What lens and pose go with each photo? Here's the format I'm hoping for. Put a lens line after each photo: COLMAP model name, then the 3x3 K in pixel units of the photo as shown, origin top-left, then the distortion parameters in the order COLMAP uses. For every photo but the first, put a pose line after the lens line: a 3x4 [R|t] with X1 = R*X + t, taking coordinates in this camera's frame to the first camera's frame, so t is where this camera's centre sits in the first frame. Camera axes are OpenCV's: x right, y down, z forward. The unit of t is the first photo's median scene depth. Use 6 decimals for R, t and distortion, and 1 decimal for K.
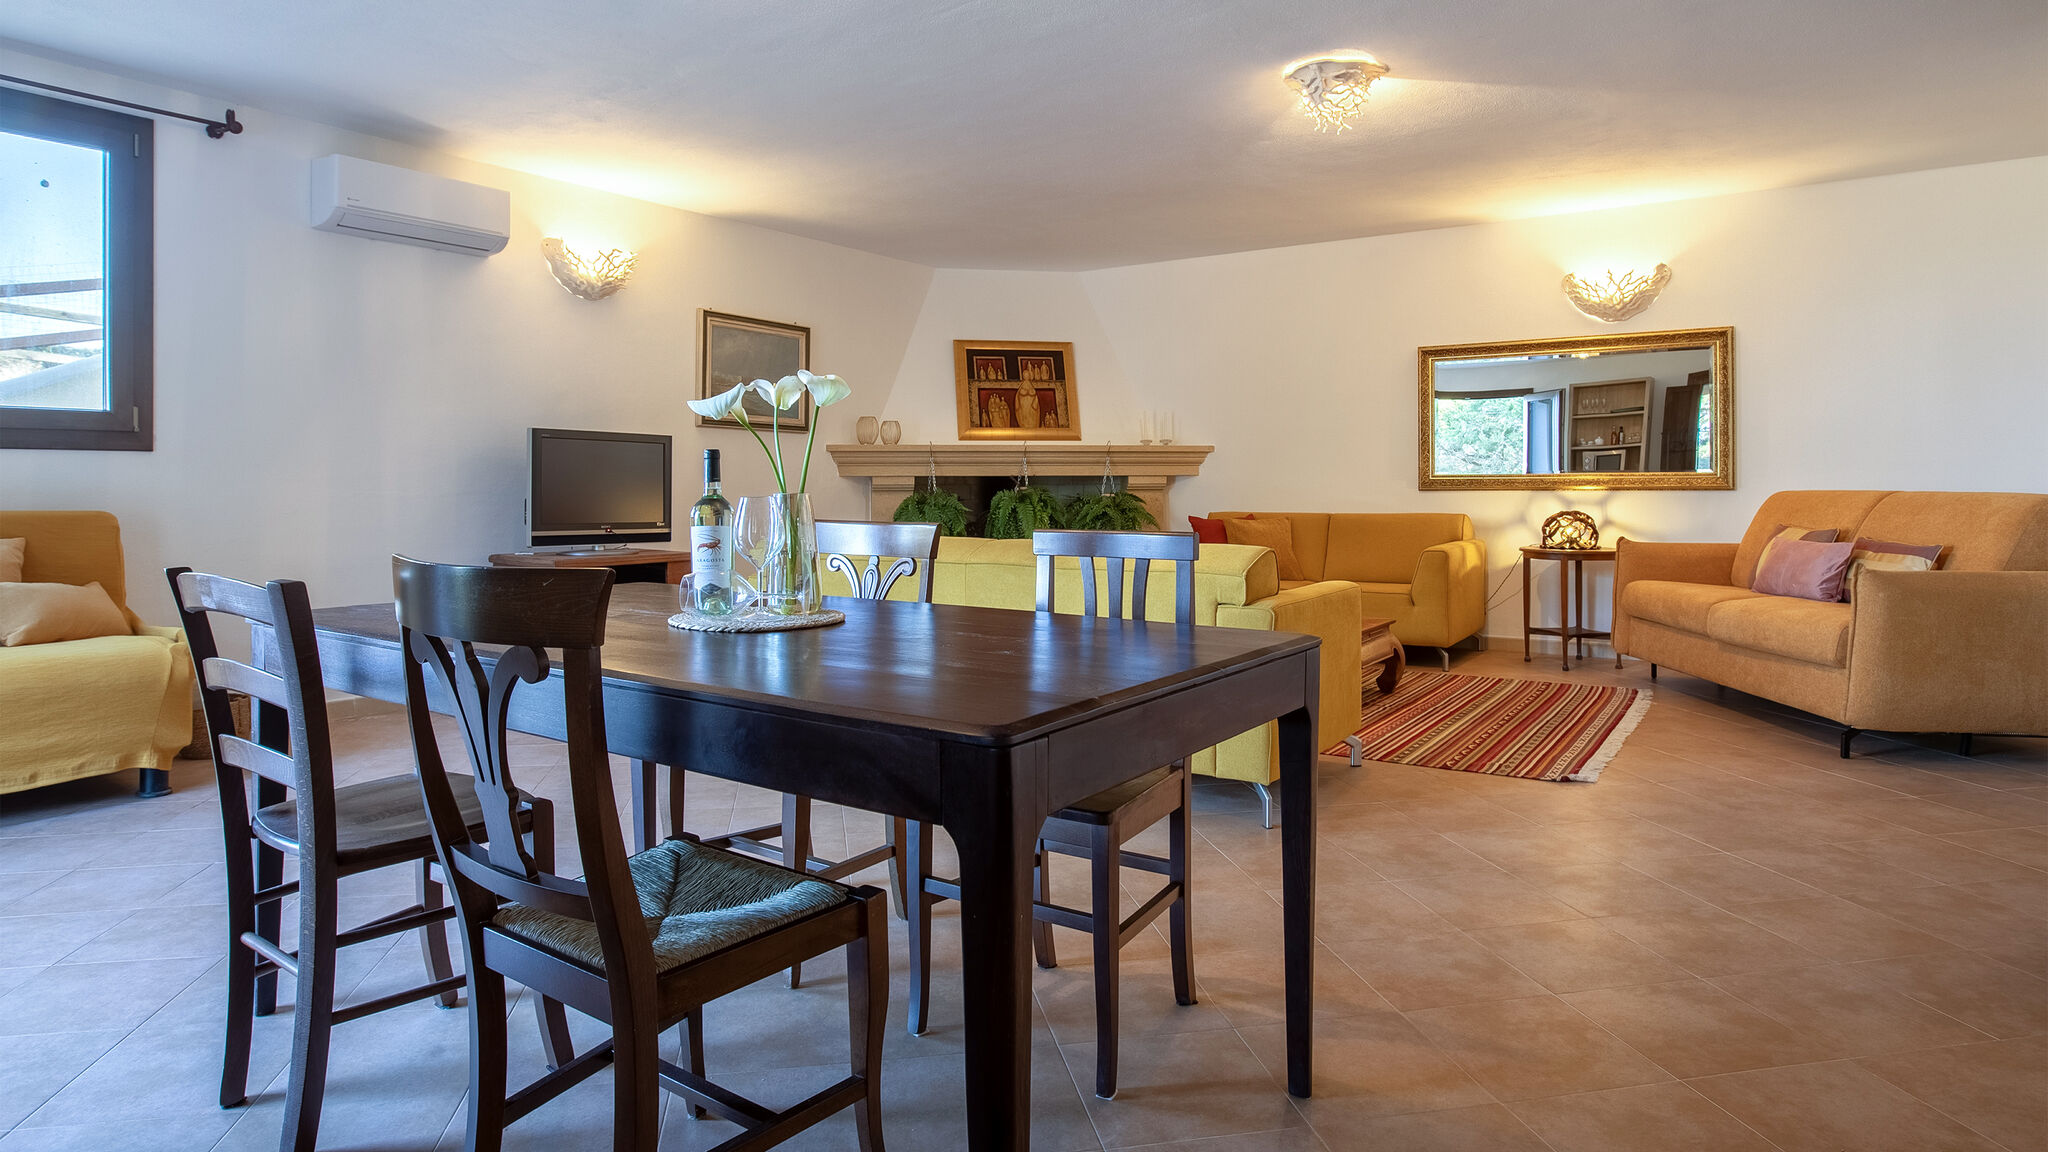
lens RADIAL K [[1214.2, 0, 974.7], [0, 1214.2, 466.9], [0, 0, 1]] dist [-0.070480, 0.009369]
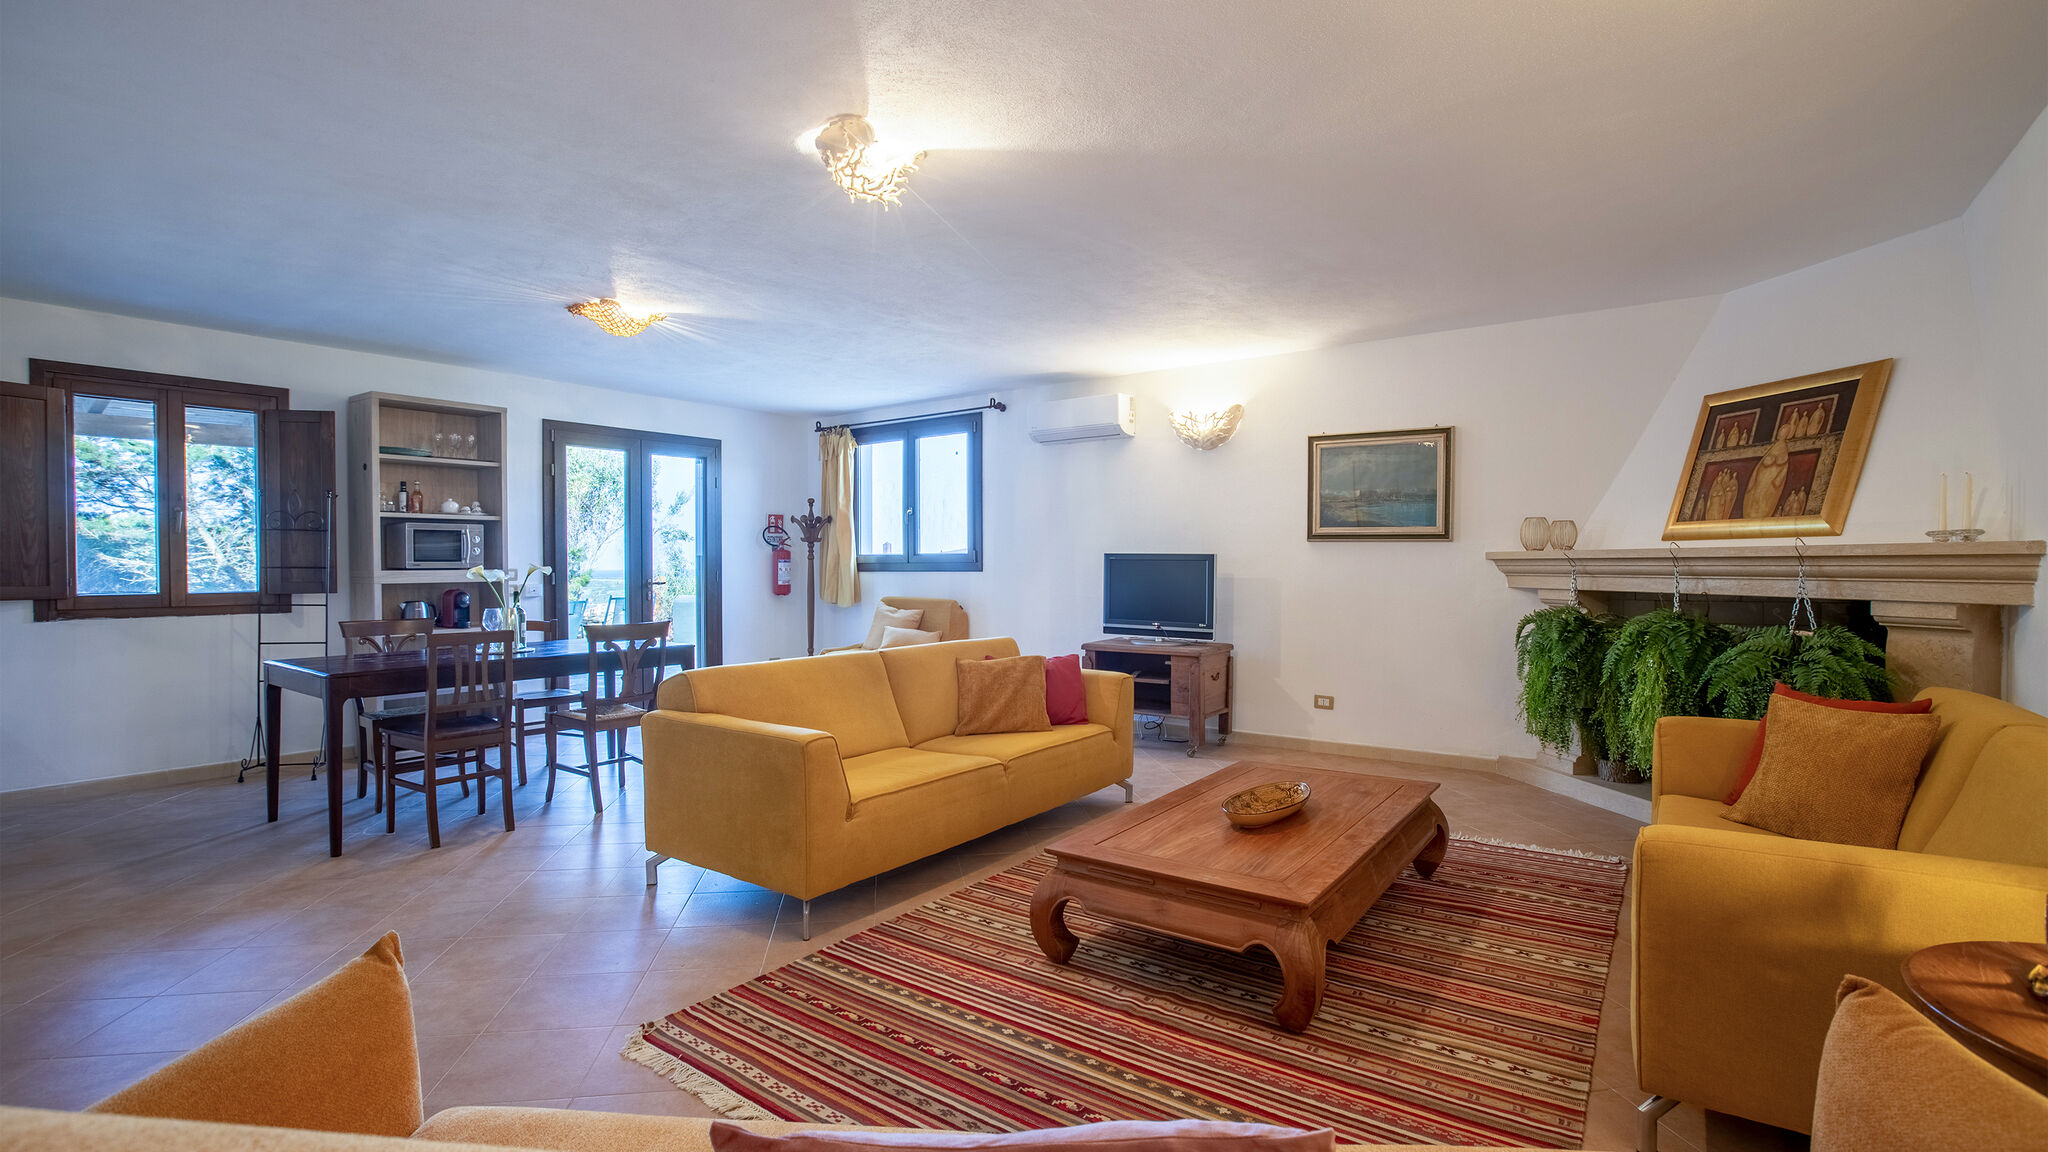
lens RADIAL K [[932.1, 0, 1004.4], [0, 932.1, 567.0], [0, 0, 1]] dist [-0.016333, -0.000274]
pose [[-0.045690, 0.007703, -0.998926, 0.557892], [0.019753, 0.999782, 0.006806, -0.018443], [0.998760, -0.019421, -0.045832, 0.650691]]
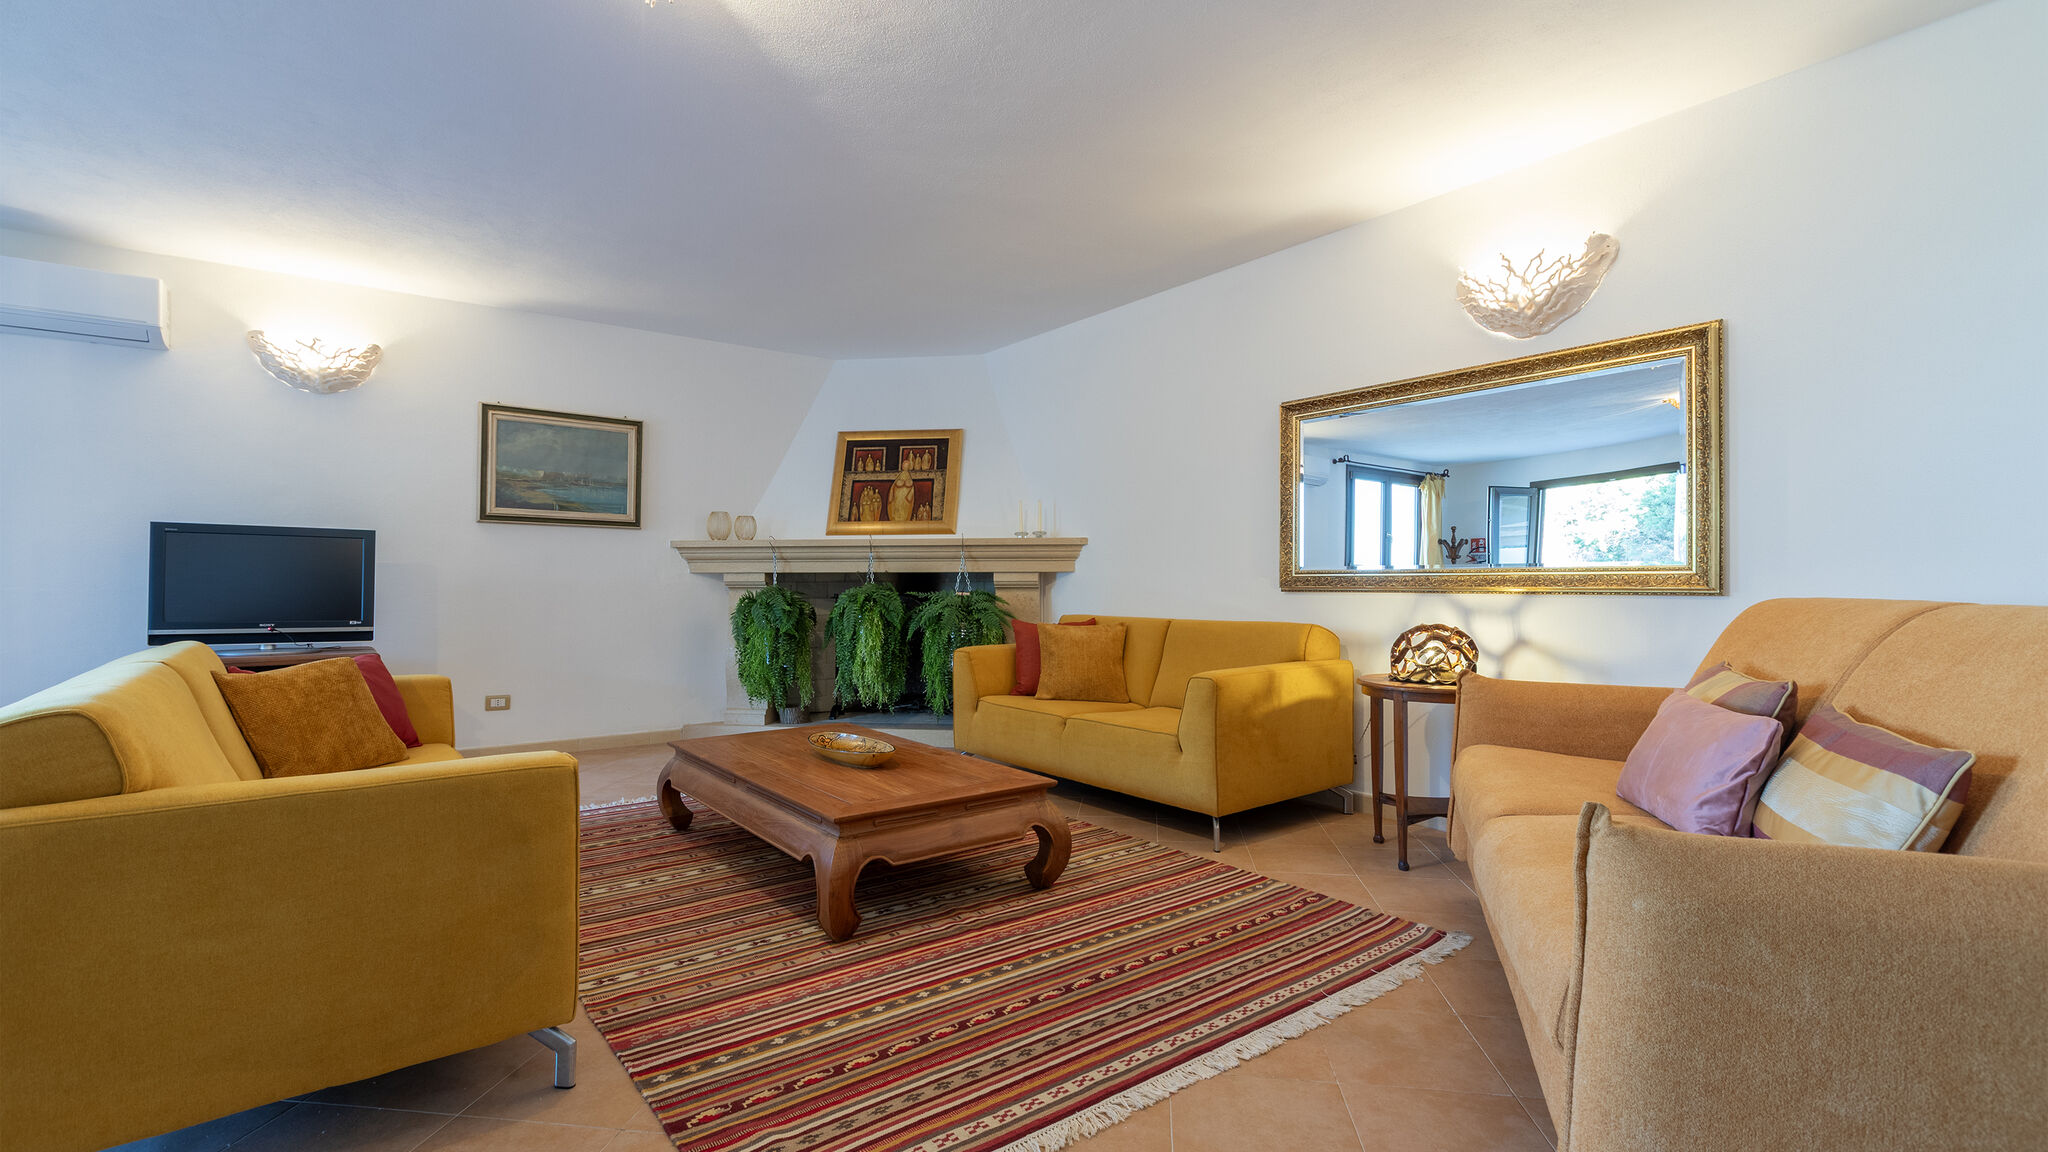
lens RADIAL K [[932.1, 0, 1008.5], [0, 932.1, 582.1], [0, 0, 1]] dist [-0.016333, -0.000274]
pose [[0.950461, 0.002646, -0.310834, 0.357388], [0.001689, 0.999905, 0.013677, 0.004856], [0.310840, -0.013524, 0.950366, 0.356396]]
